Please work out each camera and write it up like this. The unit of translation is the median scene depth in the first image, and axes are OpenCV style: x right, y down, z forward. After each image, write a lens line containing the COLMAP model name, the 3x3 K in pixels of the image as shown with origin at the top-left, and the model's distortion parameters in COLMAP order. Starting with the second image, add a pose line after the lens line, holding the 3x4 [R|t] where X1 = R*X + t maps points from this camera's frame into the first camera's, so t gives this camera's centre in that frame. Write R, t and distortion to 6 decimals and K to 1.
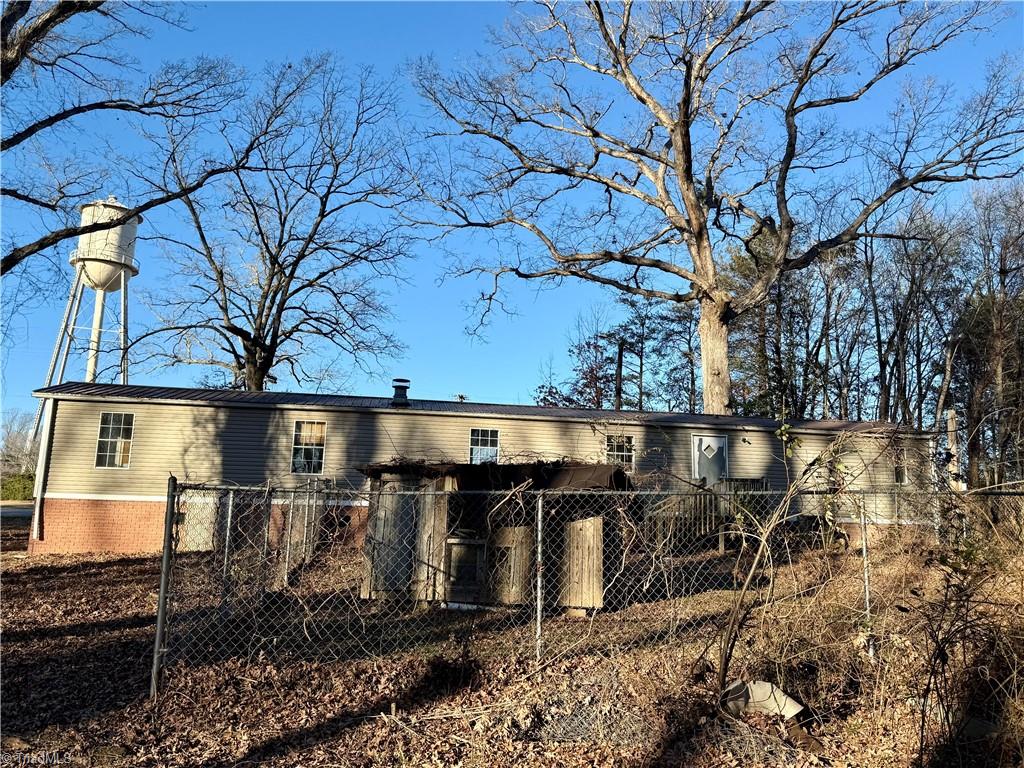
lens RADIAL K [[817.1, 0, 512.0], [0, 817.1, 384.0], [0, 0, 1]] dist [0.034222, -0.002978]
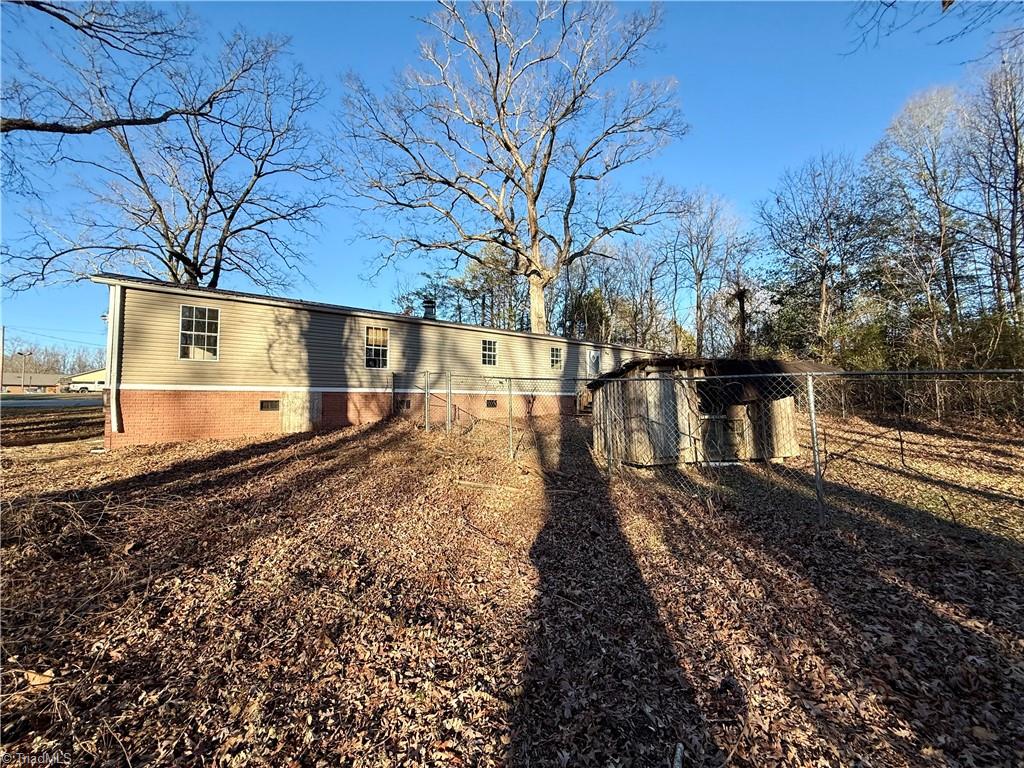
lens RADIAL K [[407.4, 0, 507.3], [0, 407.4, 382.2], [0, 0, 1]] dist [0.002238, -0.000058]
pose [[0.867522, -0.005782, 0.497366, -0.384559], [-0.058934, 0.991694, 0.114323, 0.045697], [-0.493896, -0.128489, 0.859975, 0.346670]]
